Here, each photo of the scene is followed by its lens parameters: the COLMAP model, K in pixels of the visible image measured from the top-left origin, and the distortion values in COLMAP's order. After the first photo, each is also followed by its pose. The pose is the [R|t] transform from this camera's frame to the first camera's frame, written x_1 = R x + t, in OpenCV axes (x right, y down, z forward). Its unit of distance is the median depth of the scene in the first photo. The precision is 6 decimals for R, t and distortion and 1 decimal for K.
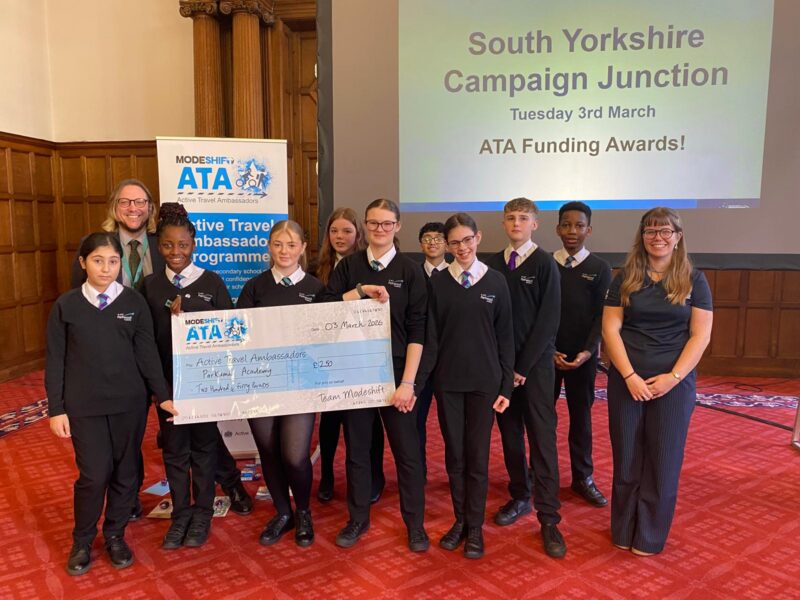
lens RADIAL K [[588.3, 0, 402.4], [0, 588.3, 297.2], [0, 0, 1]] dist [0.048712, -0.039547]
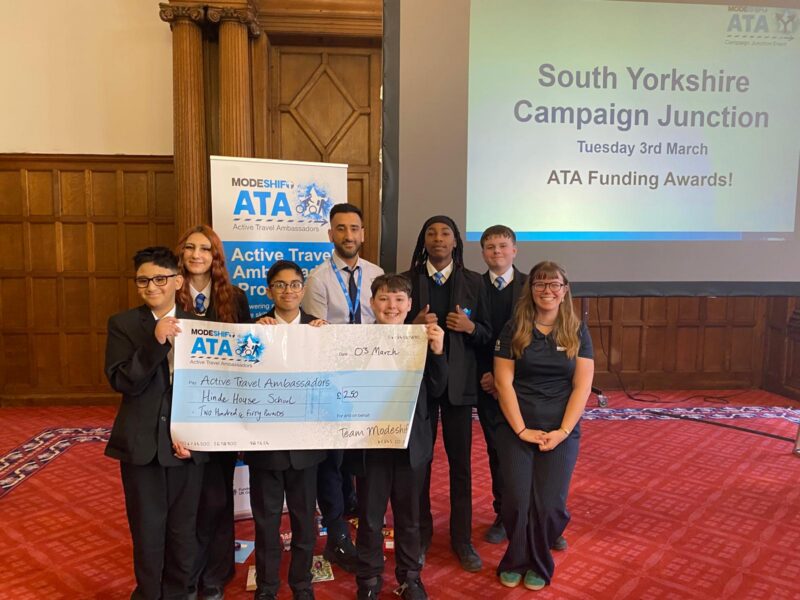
lens RADIAL K [[588.3, 0, 410.6], [0, 588.3, 305.2], [0, 0, 1]] dist [0.048712, -0.039547]
pose [[0.977751, -0.016485, 0.209119, -0.308385], [0.020354, 0.999659, -0.016361, -0.025605], [-0.208778, 0.020254, 0.977753, 0.071179]]
